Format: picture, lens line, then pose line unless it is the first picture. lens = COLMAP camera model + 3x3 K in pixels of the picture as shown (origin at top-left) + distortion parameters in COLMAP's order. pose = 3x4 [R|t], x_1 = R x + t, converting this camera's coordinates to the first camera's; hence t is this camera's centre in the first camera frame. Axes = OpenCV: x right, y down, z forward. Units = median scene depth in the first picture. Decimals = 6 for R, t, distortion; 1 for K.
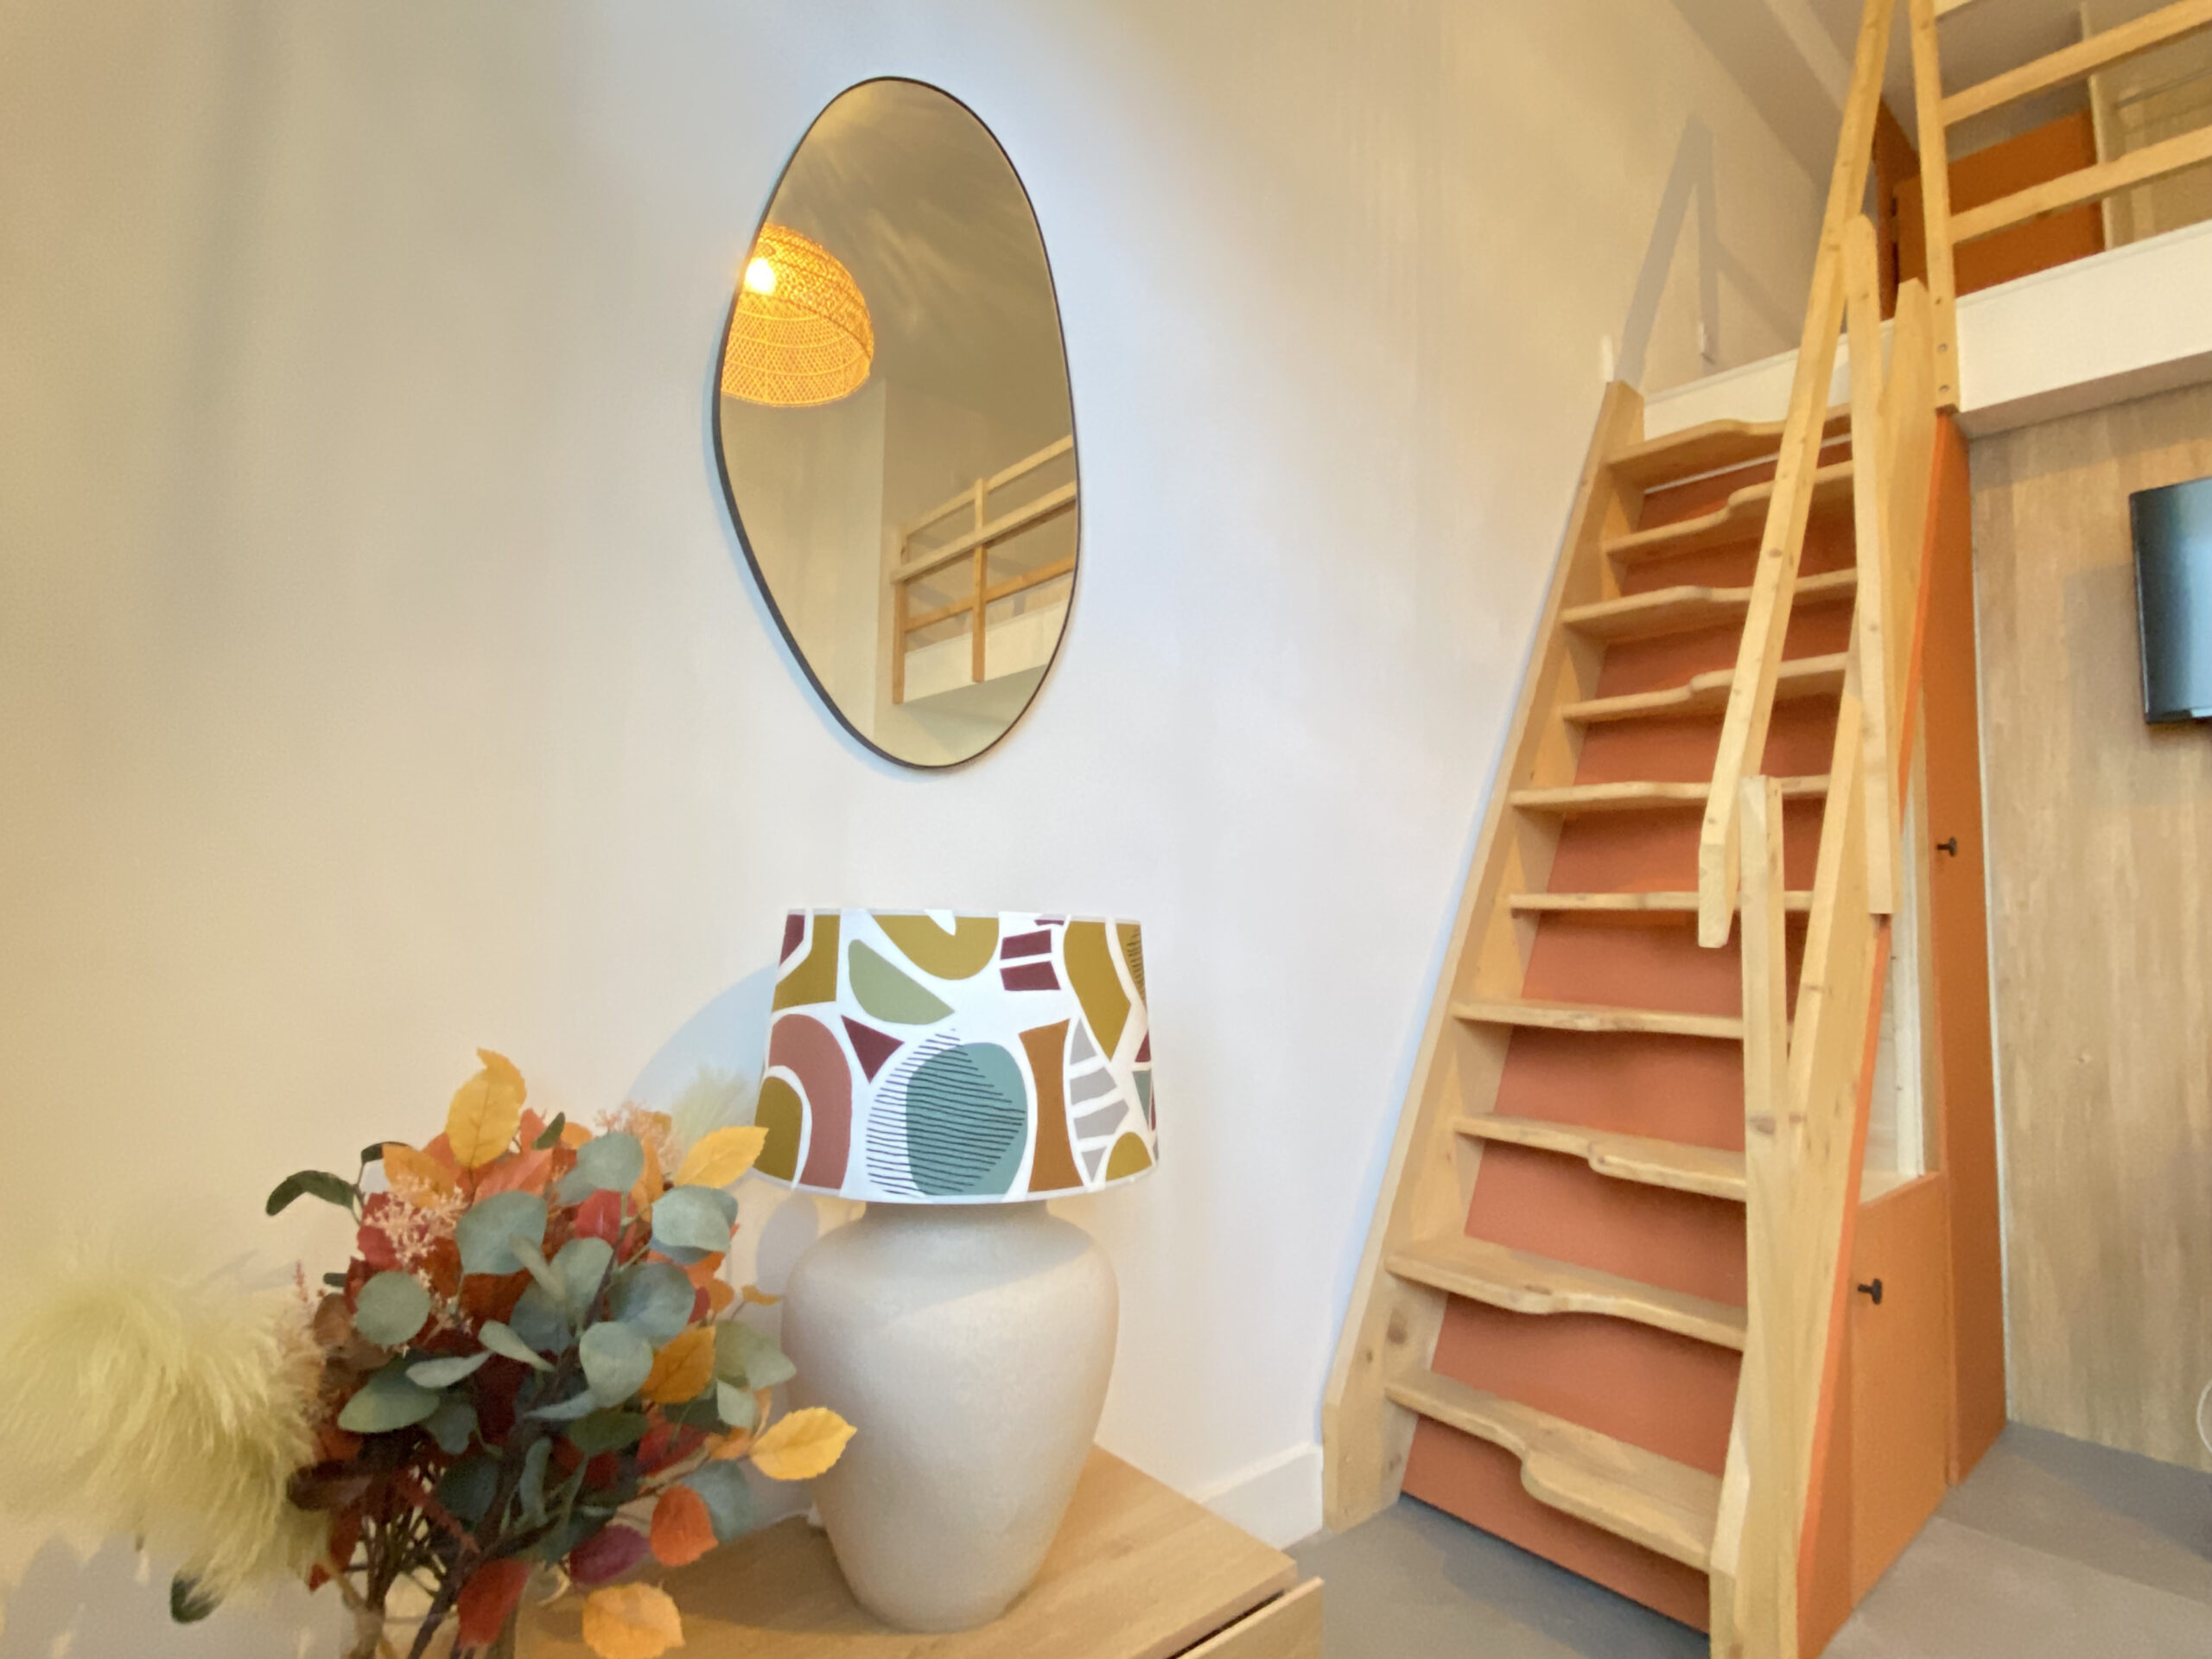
lens RADIAL K [[1095.6, 0, 1106.0], [0, 1095.6, 829.5], [0, 0, 1]] dist [-0.000464, -0.000216]
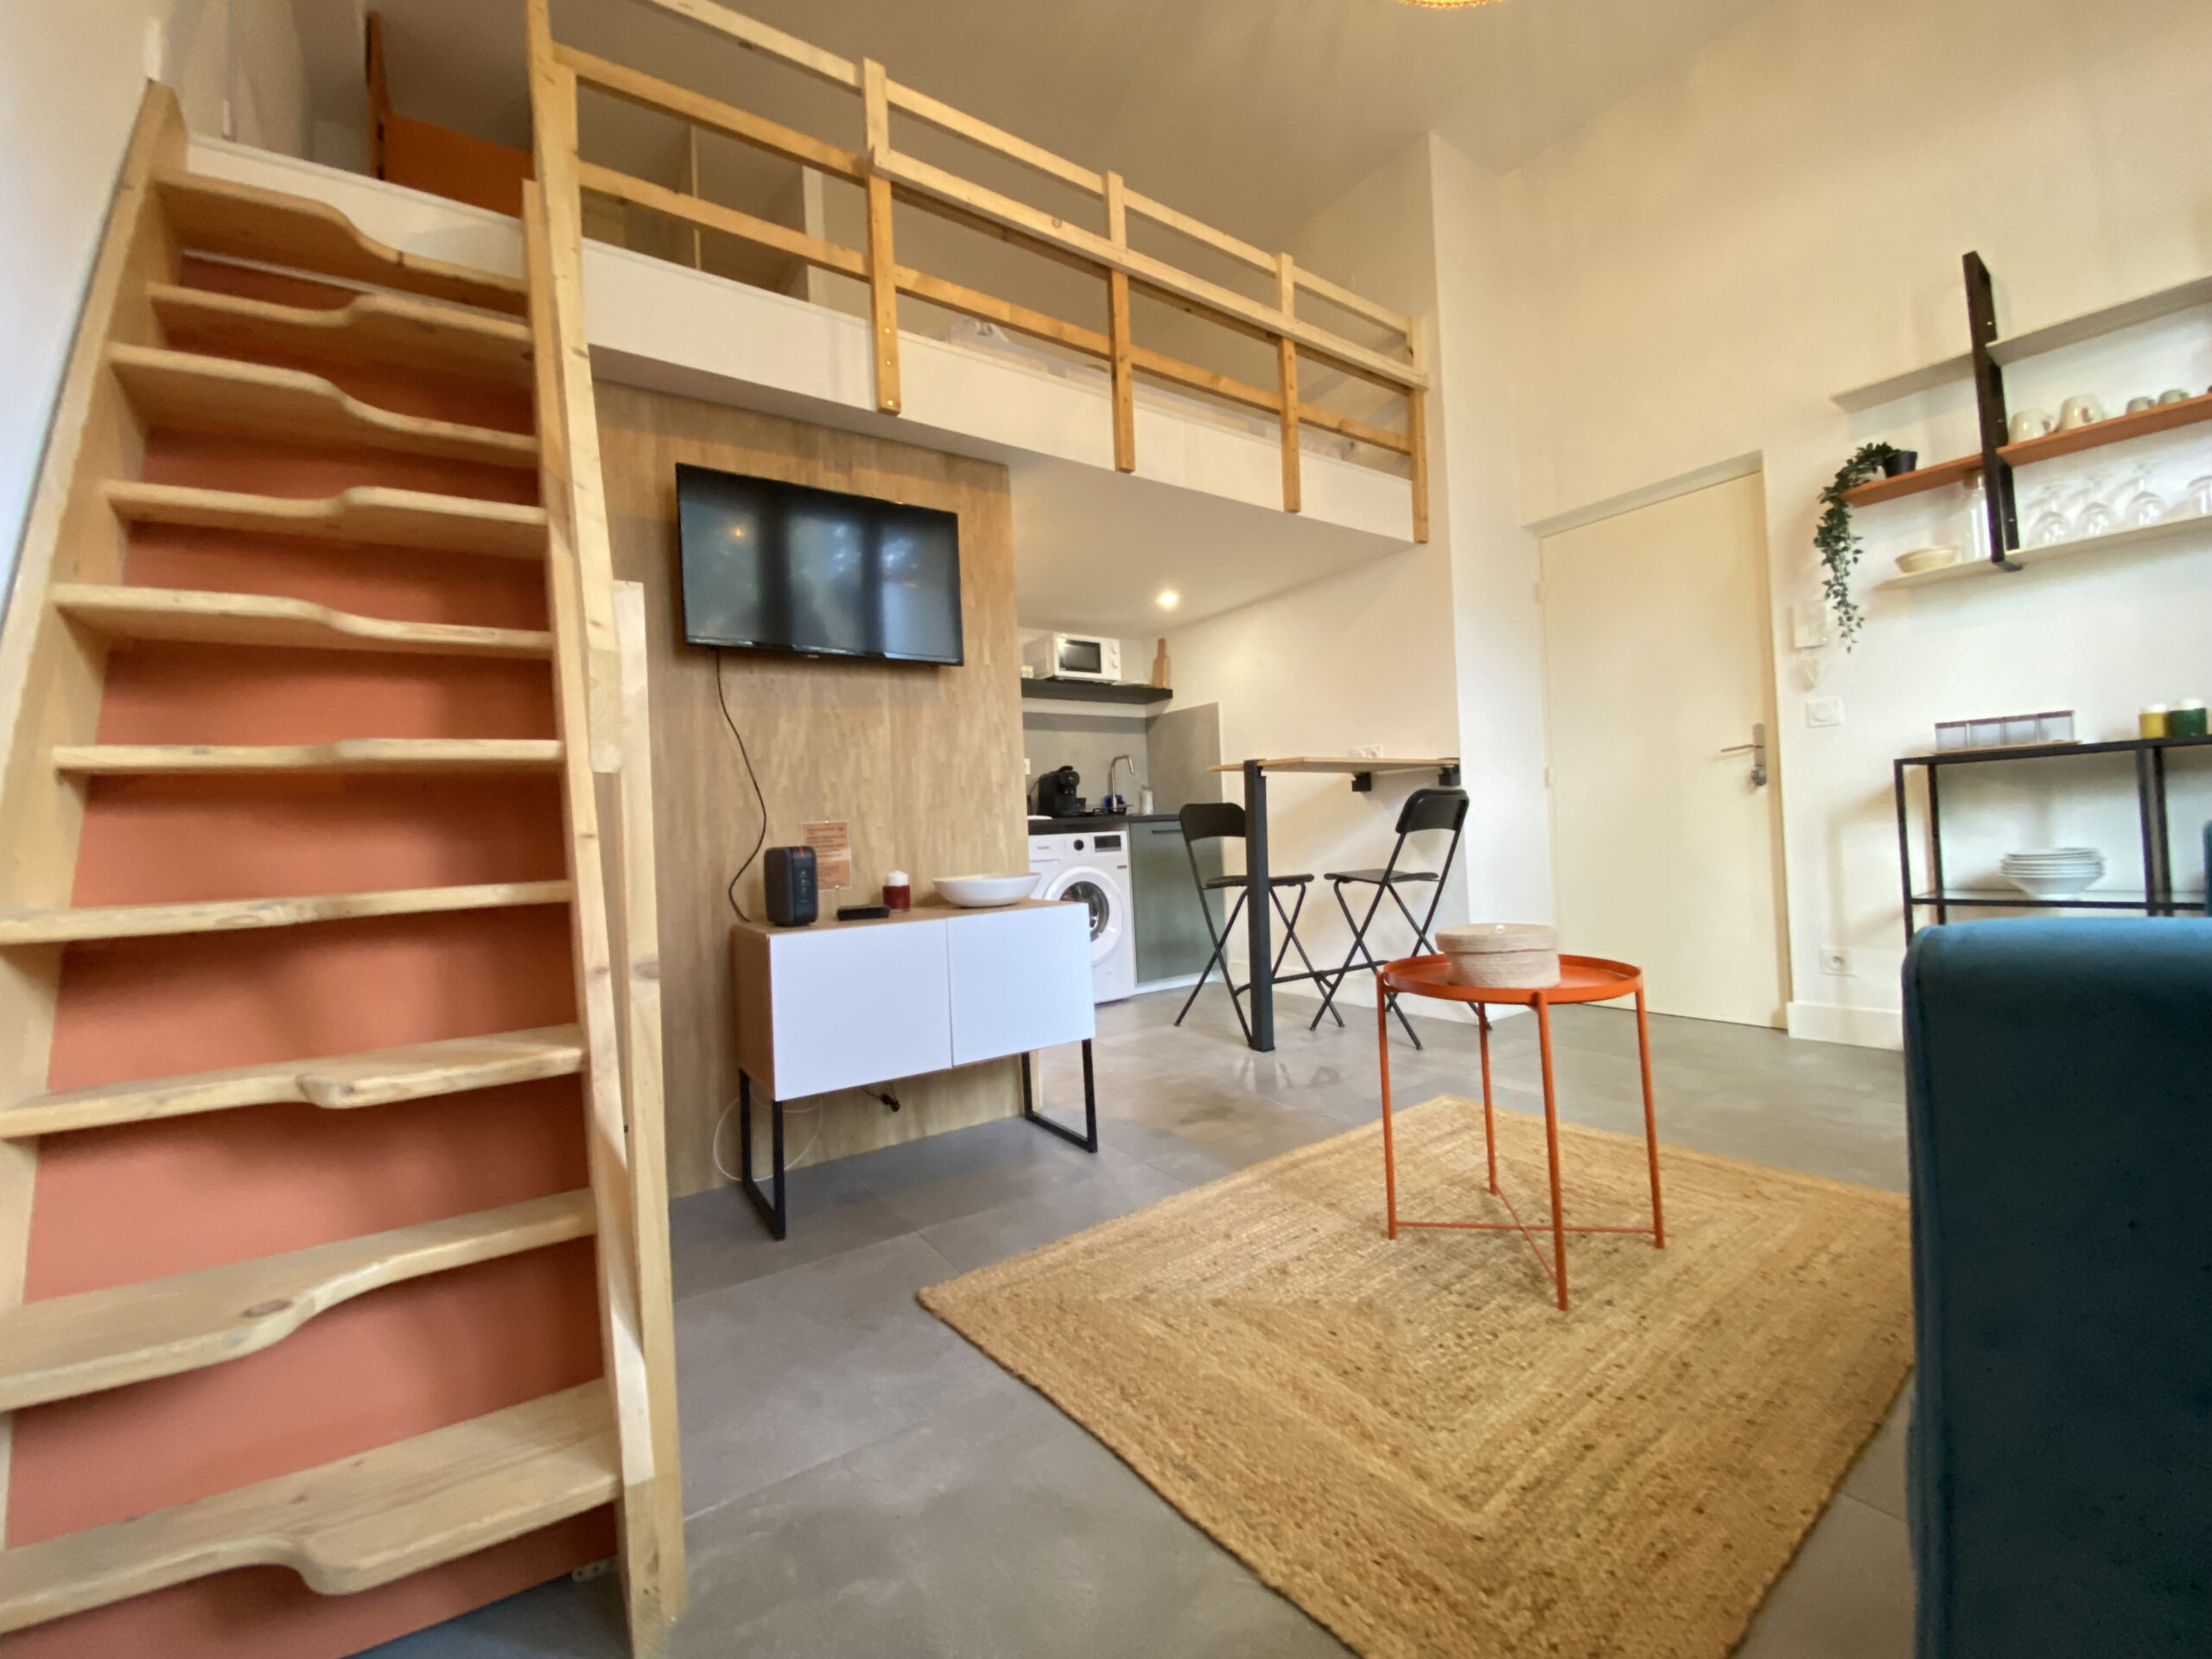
lens RADIAL K [[892.9, 0, 1097.7], [0, 892.9, 831.1], [0, 0, 1]] dist [0.006435, -0.013947]
pose [[0.122772, -0.025071, 0.992118, -0.070307], [-0.034494, 0.998969, 0.029513, 0.093597], [-0.991835, -0.037845, 0.121781, 0.436525]]
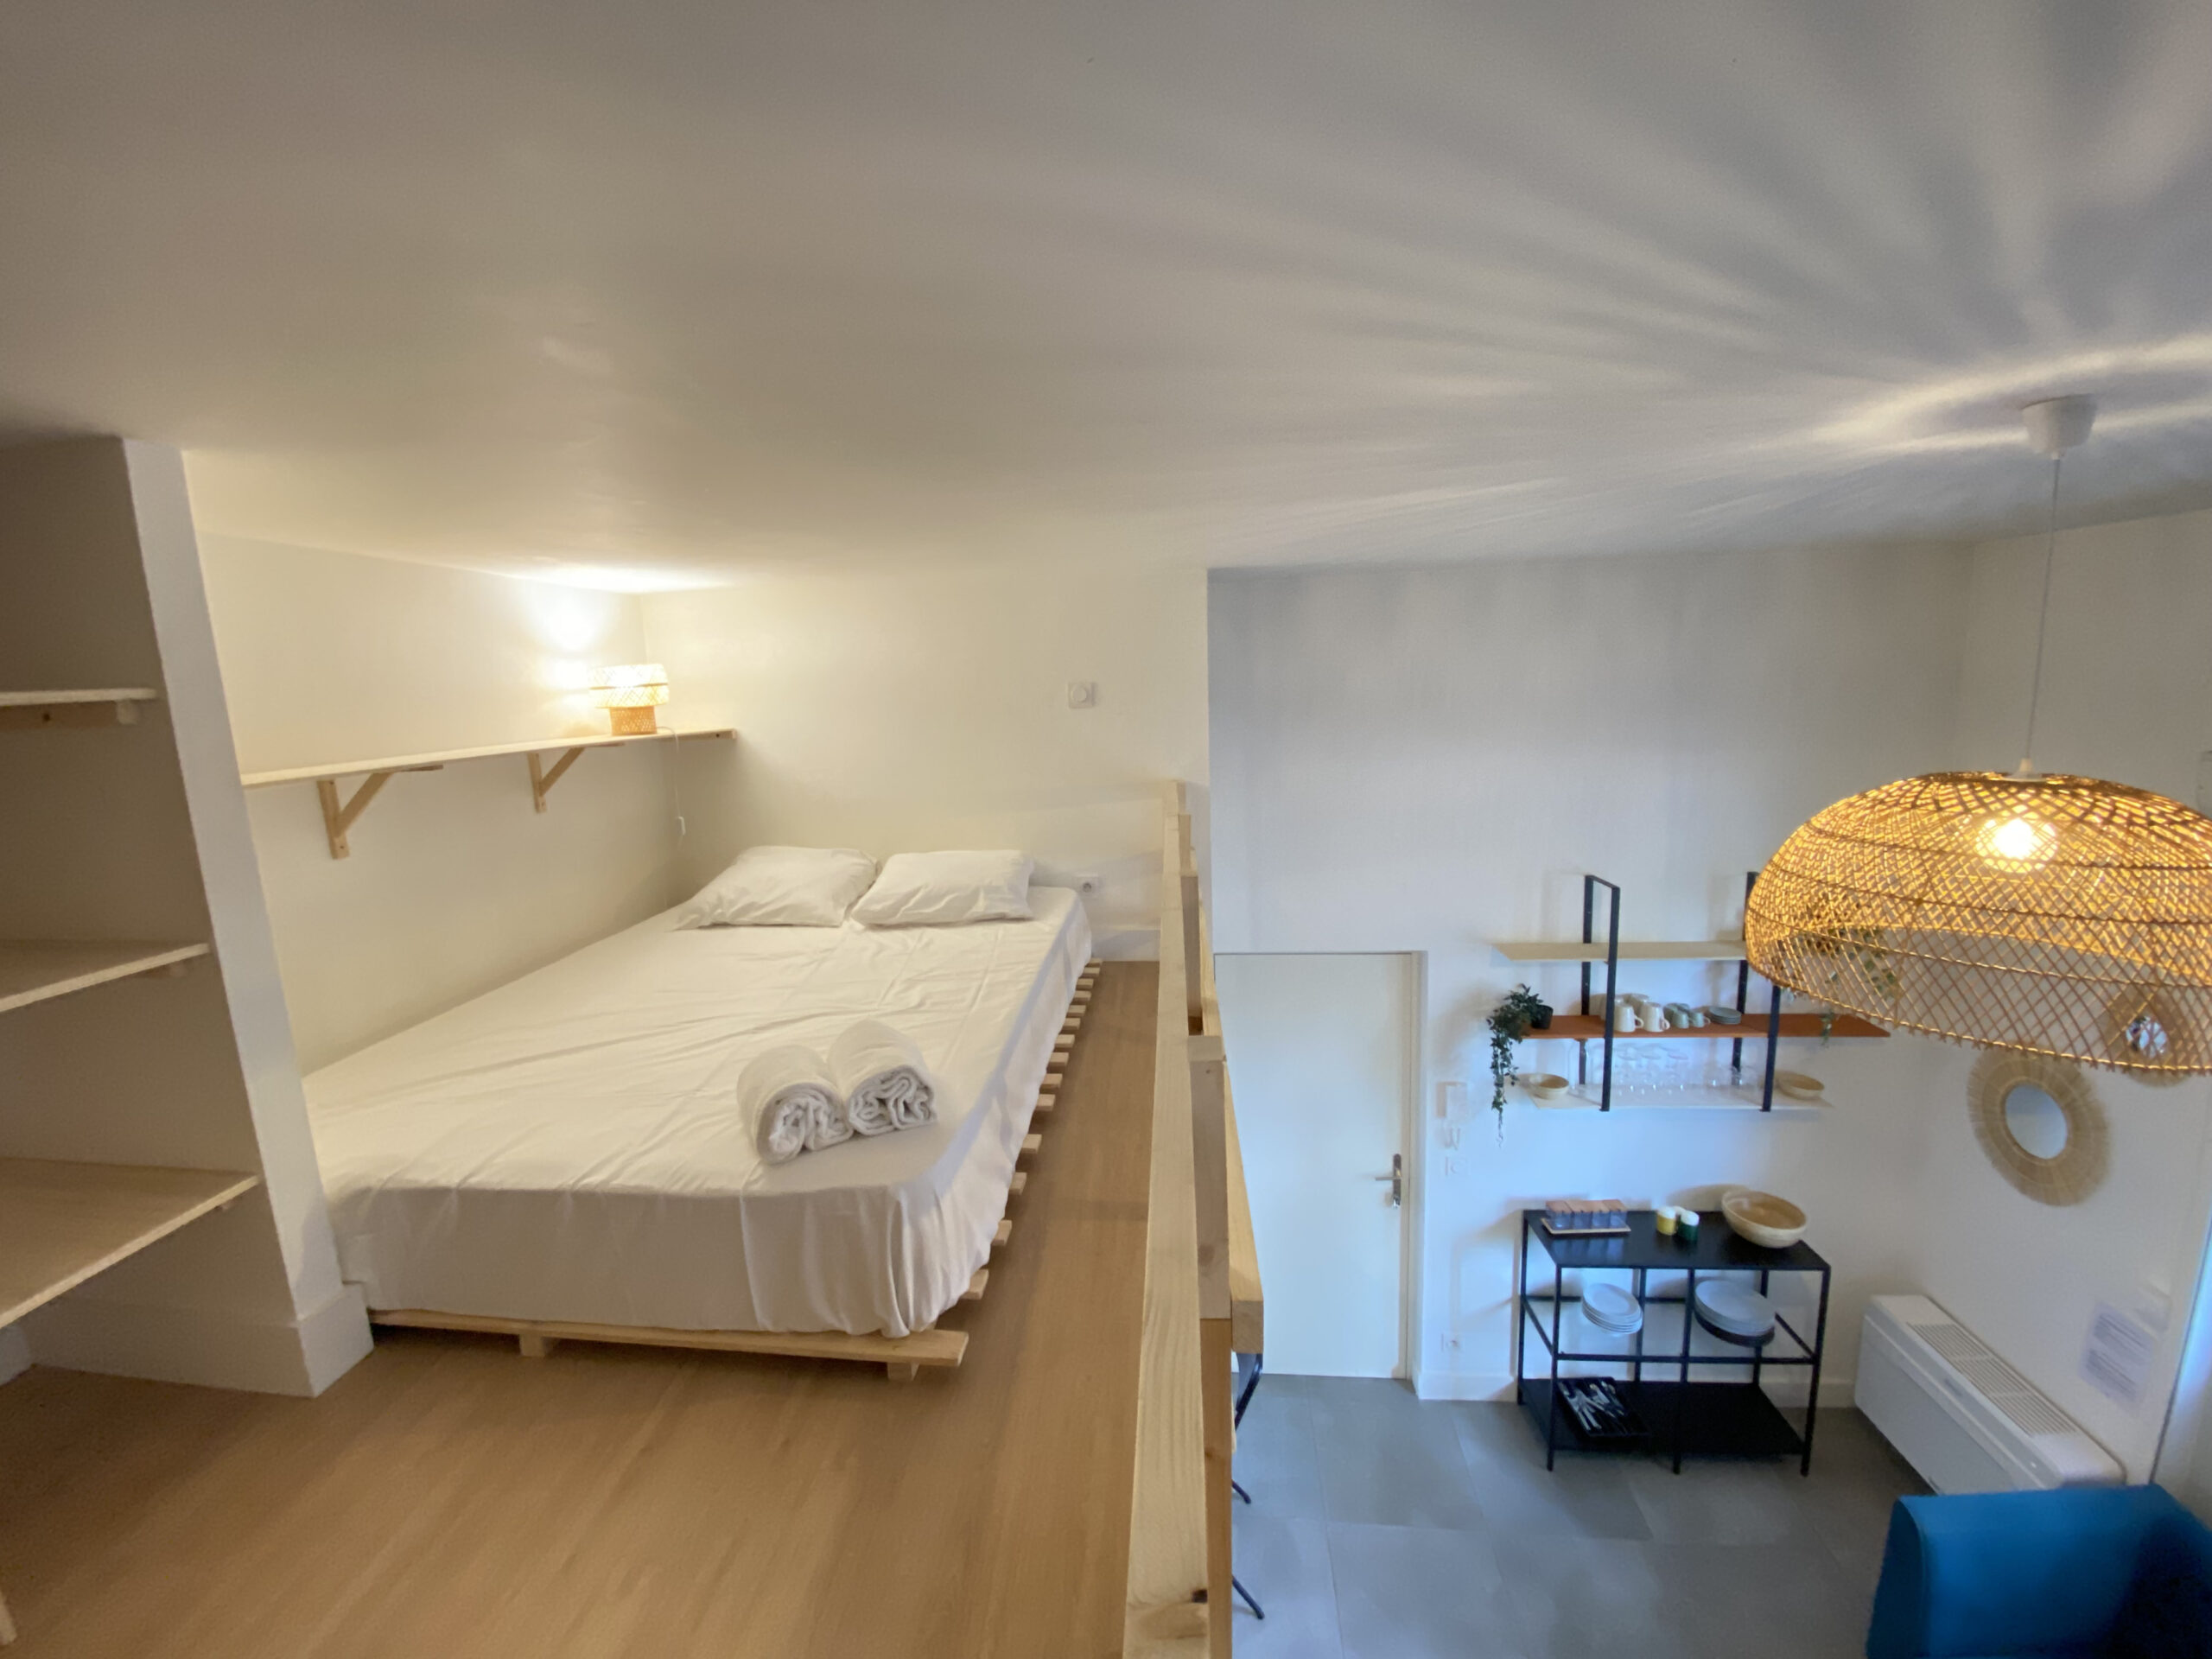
lens RADIAL K [[892.9, 0, 1097.7], [0, 892.9, 831.1], [0, 0, 1]] dist [0.006435, -0.013947]
pose [[-0.677626, -0.114957, 0.726366, 0.971196], [-0.038094, 0.991868, 0.121439, -1.235373], [-0.734420, 0.054620, -0.676494, 1.376363]]
